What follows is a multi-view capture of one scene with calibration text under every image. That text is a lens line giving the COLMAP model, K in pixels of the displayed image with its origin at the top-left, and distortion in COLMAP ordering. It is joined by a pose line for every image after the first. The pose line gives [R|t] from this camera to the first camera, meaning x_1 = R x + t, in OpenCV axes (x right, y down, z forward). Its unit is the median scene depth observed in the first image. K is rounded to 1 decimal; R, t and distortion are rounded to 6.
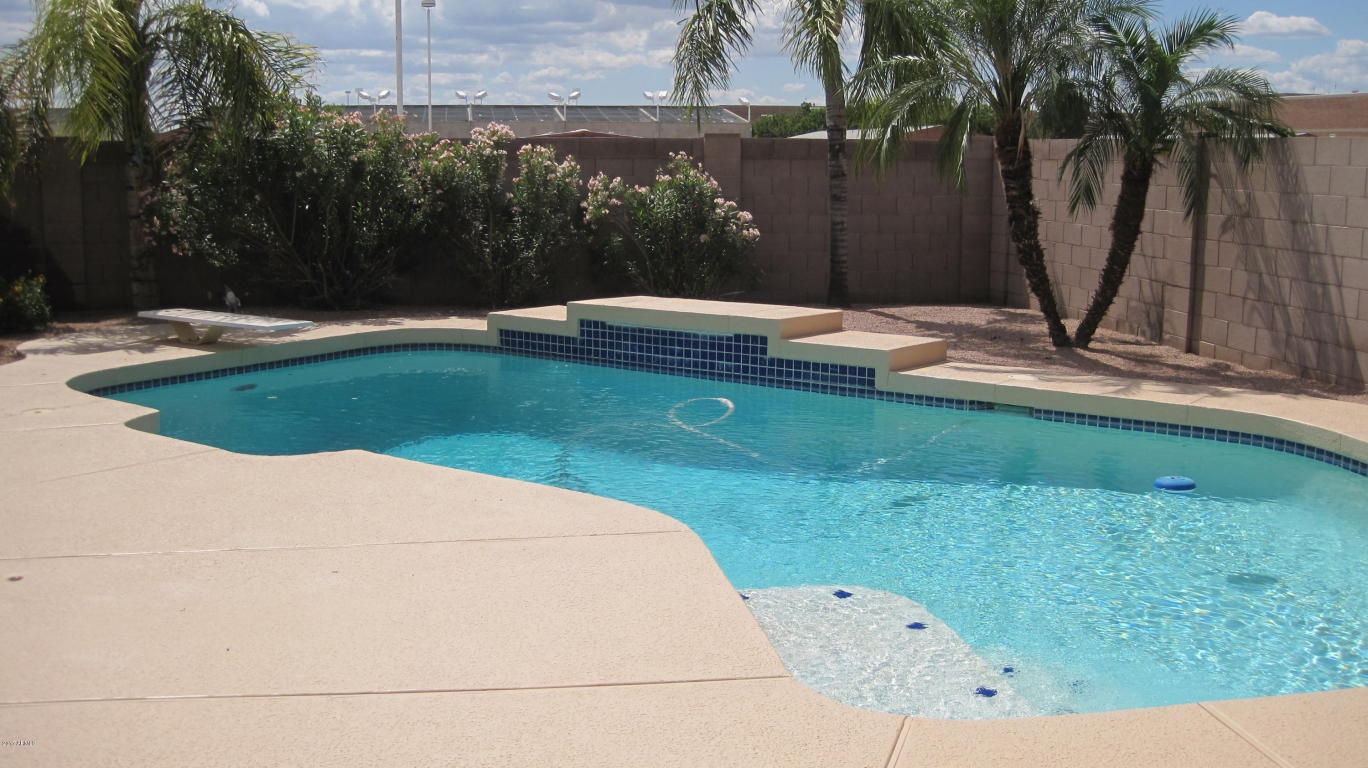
lens RADIAL K [[1388.2, 0, 673.7], [0, 1388.2, 372.5], [0, 0, 1]] dist [-0.127995, 0.000000]
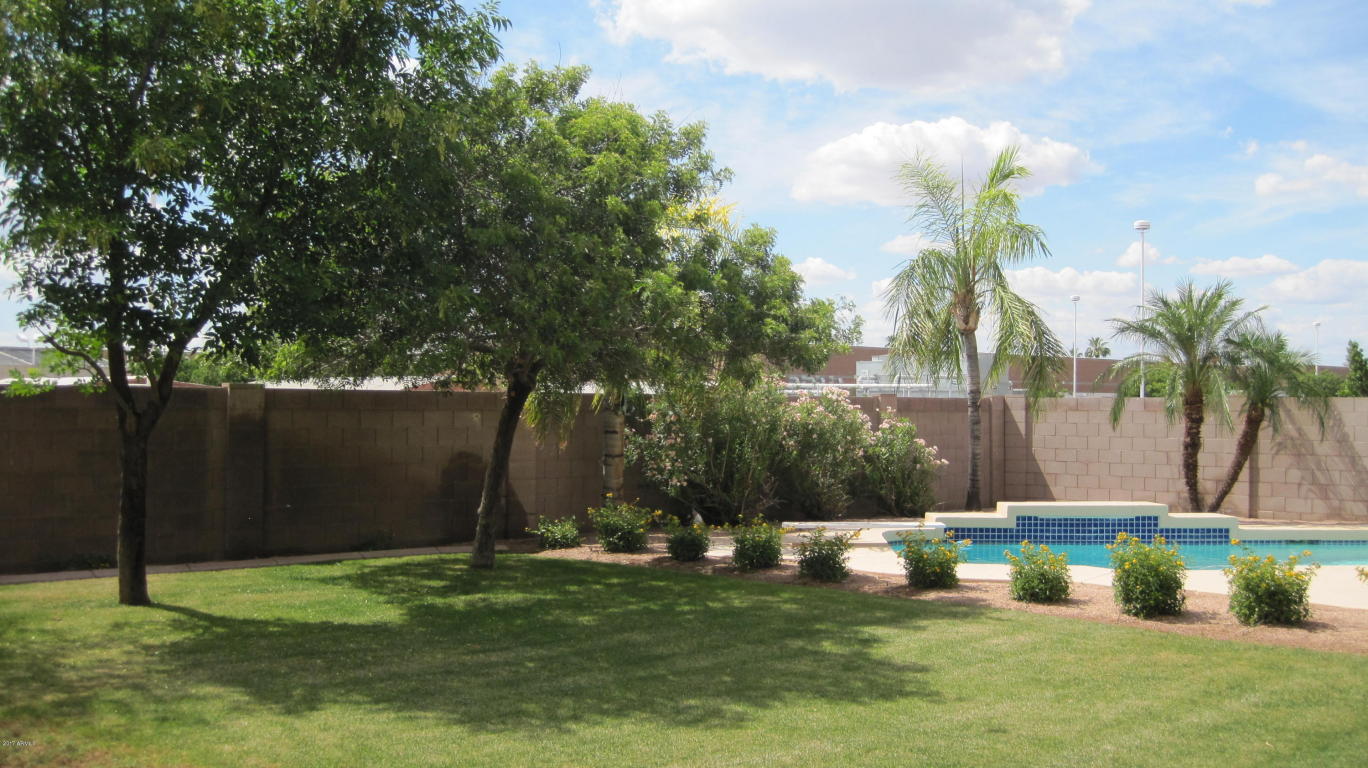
lens RADIAL K [[1388.2, 0, 717.6], [0, 1388.2, 376.8], [0, 0, 1]] dist [-0.127995, 0.000000]
pose [[0.829699, 0.013596, 0.558046, -1.057725], [0.082855, 0.985630, -0.147202, 0.006231], [-0.552028, 0.168370, 0.816649, -0.080615]]
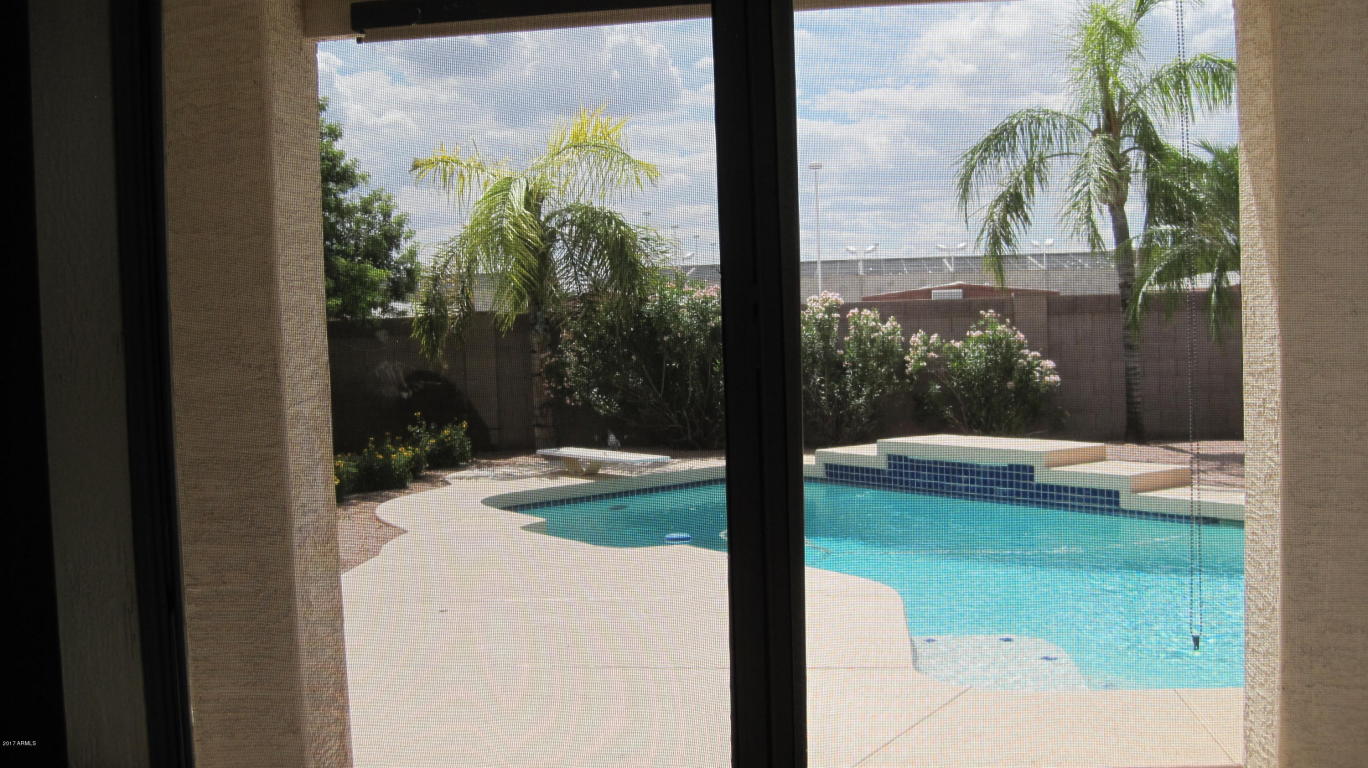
lens RADIAL K [[1388.2, 0, 729.4], [0, 1388.2, 347.7], [0, 0, 1]] dist [-0.127995, 0.000000]
pose [[0.969016, -0.026241, -0.245601, 0.086130], [-0.004548, 0.992276, -0.123964, 0.017460], [0.246957, 0.121241, 0.961412, -0.179804]]
